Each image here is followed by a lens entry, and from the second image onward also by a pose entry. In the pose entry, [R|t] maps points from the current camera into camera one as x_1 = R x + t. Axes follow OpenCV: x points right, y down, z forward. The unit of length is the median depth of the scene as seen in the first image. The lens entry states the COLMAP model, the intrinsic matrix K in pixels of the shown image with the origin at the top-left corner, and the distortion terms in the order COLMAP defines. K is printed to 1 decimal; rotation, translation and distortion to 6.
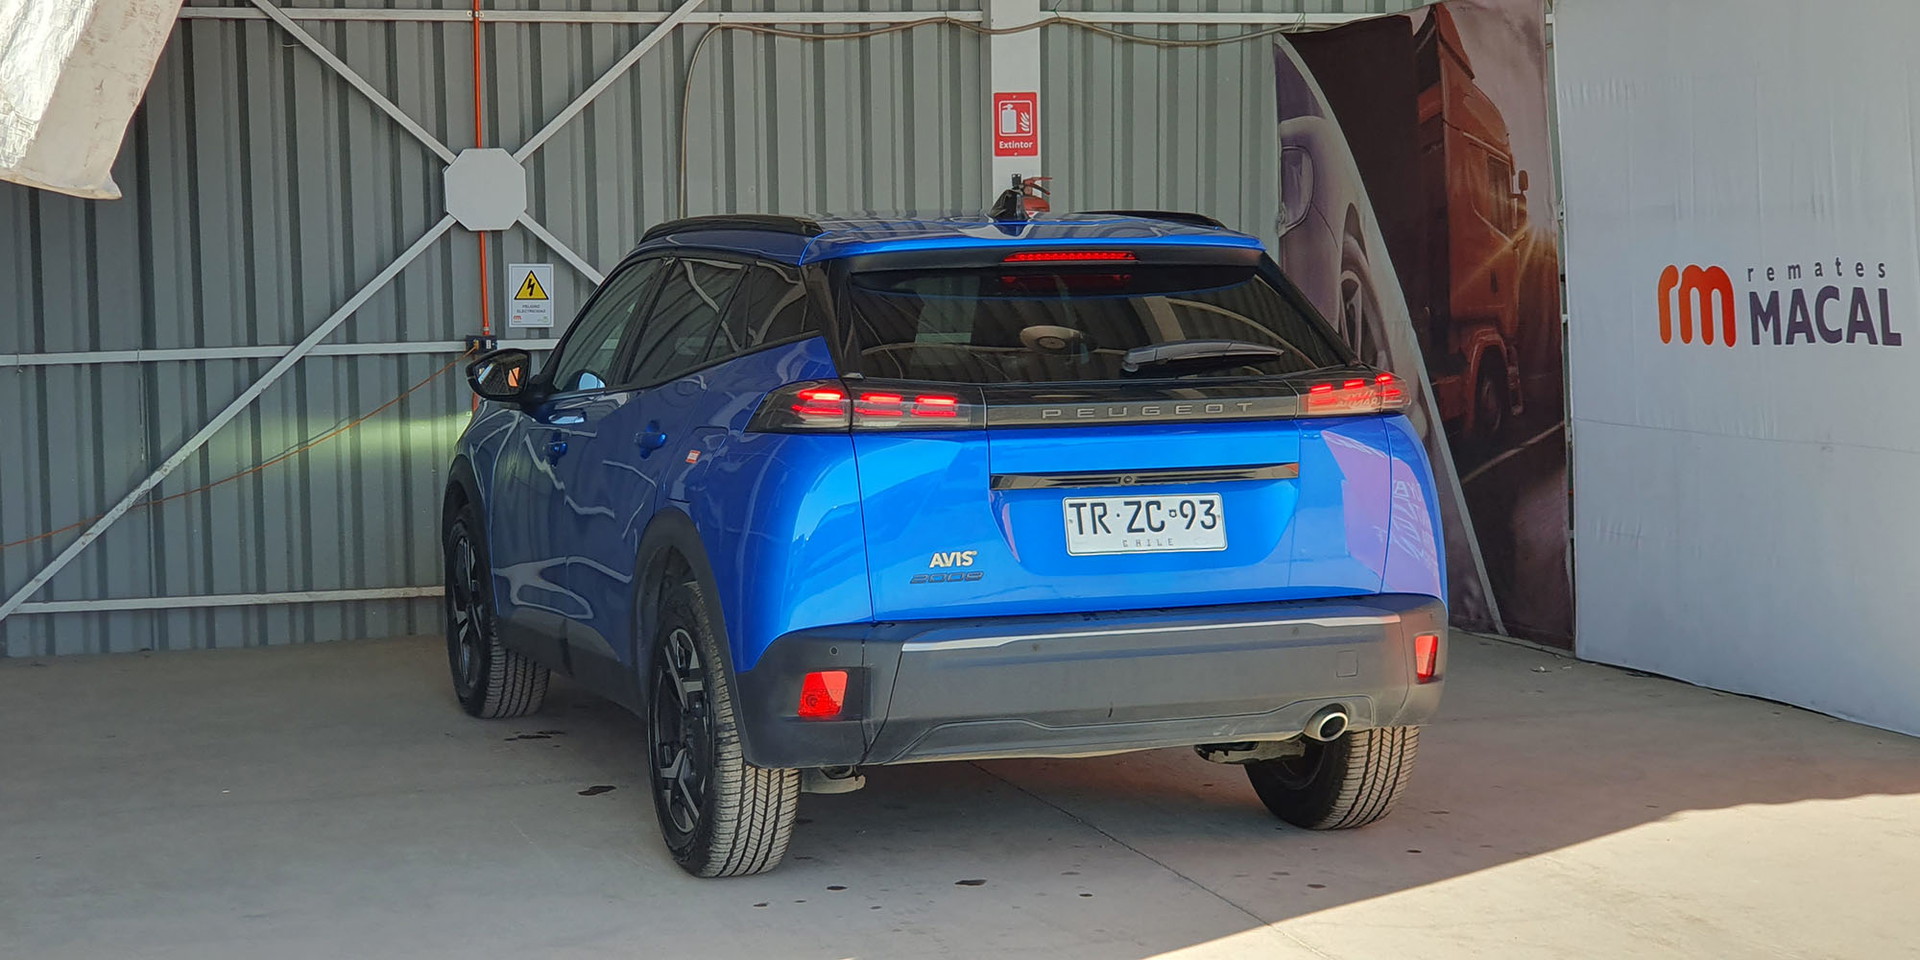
lens RADIAL K [[2947.8, 0, 886.8], [0, 2947.8, 481.0], [0, 0, 1]] dist [0.288005, -1.657540]
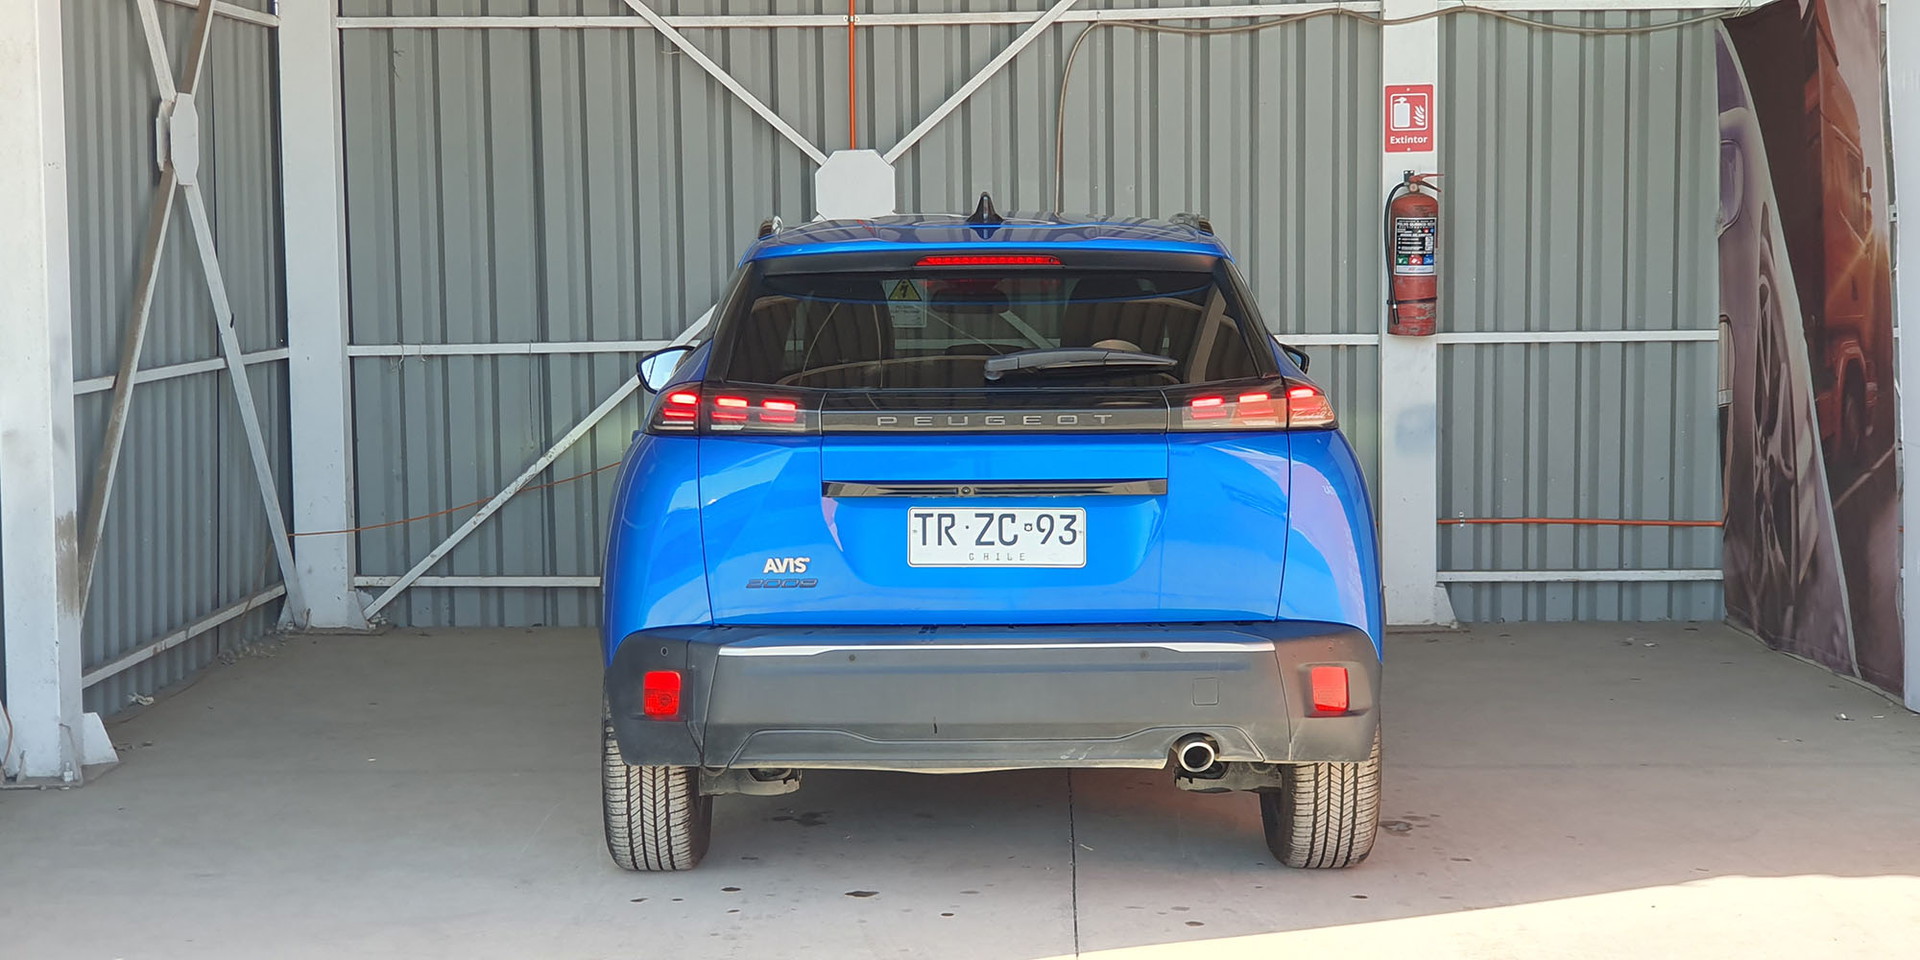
lens RADIAL K [[2955.9, 0, 886.7], [0, 2955.9, 499.9], [0, 0, 1]] dist [0.208496, -1.161353]
pose [[0.946052, 0.032304, -0.322400, 0.207433], [-0.029810, 0.999475, 0.012673, -0.005047], [0.322640, -0.002379, 0.946519, 0.038972]]
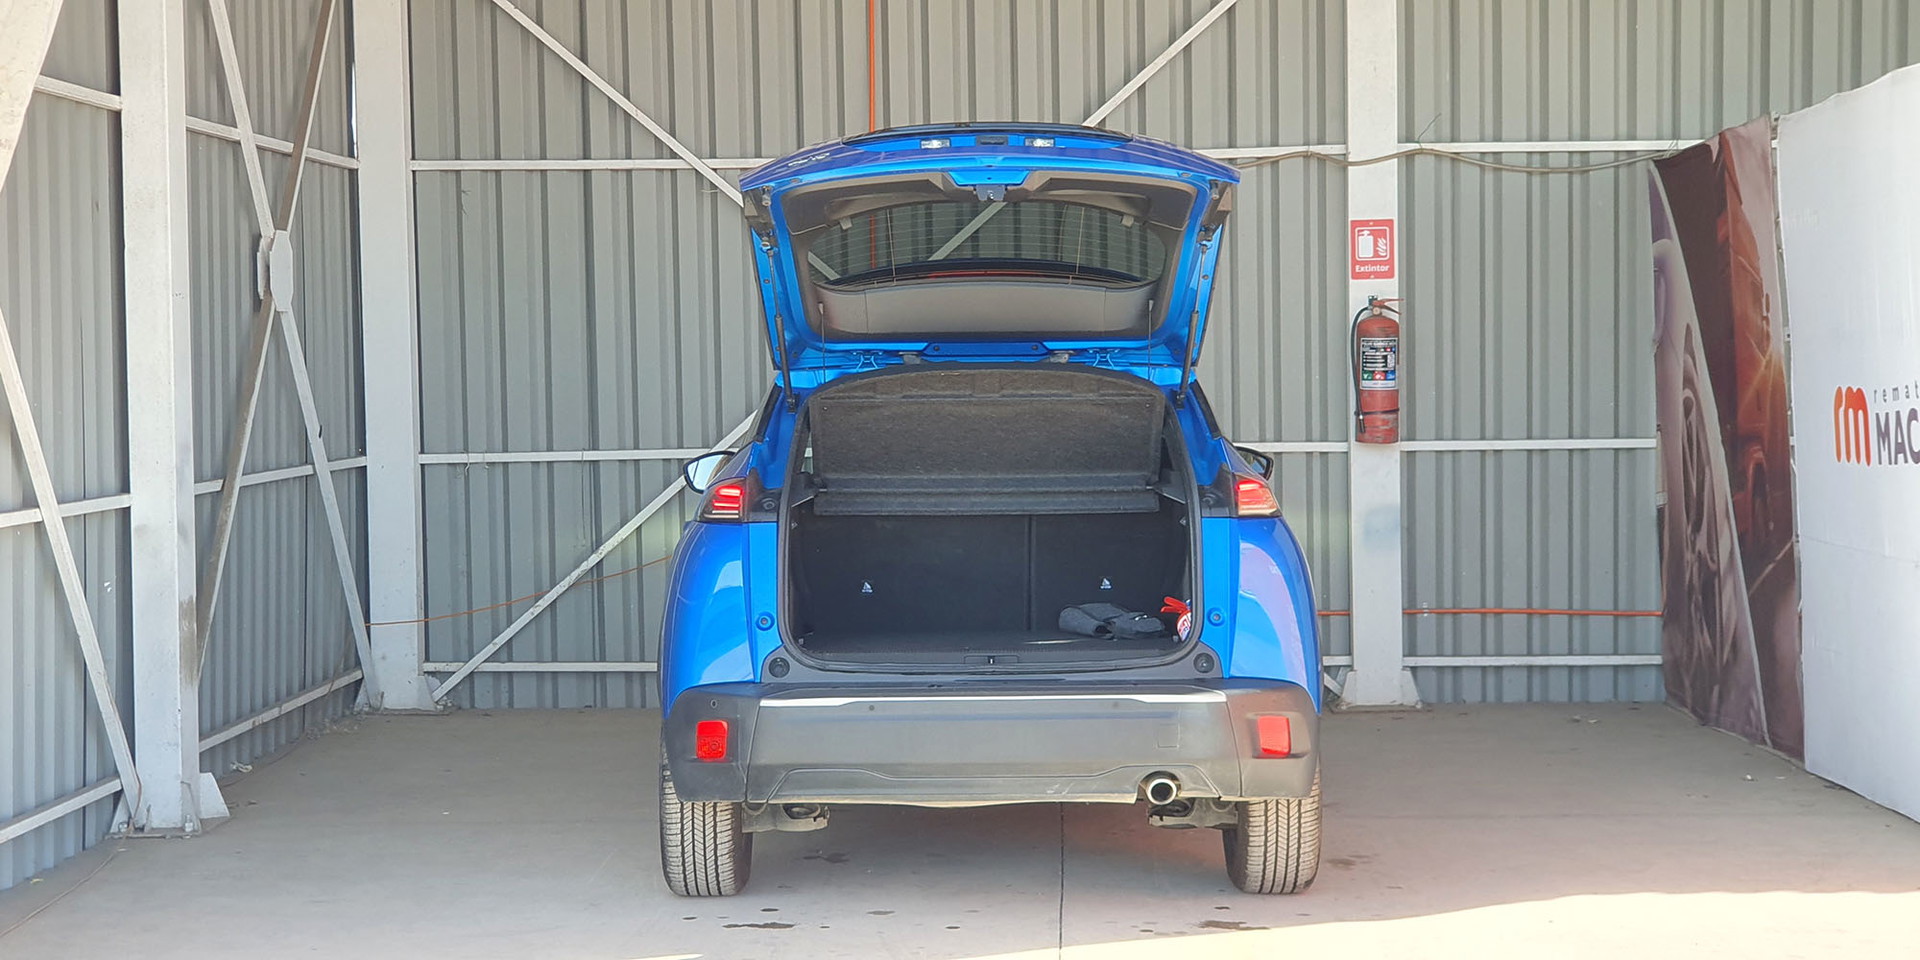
lens RADIAL K [[2937.0, 0, 892.7], [0, 2937.0, 488.5], [0, 0, 1]] dist [0.227643, -1.555679]
pose [[0.944228, 0.016963, -0.328855, 0.242747], [-0.028390, 0.999147, -0.029977, 0.002197], [0.328066, 0.037642, 0.943905, -0.057789]]
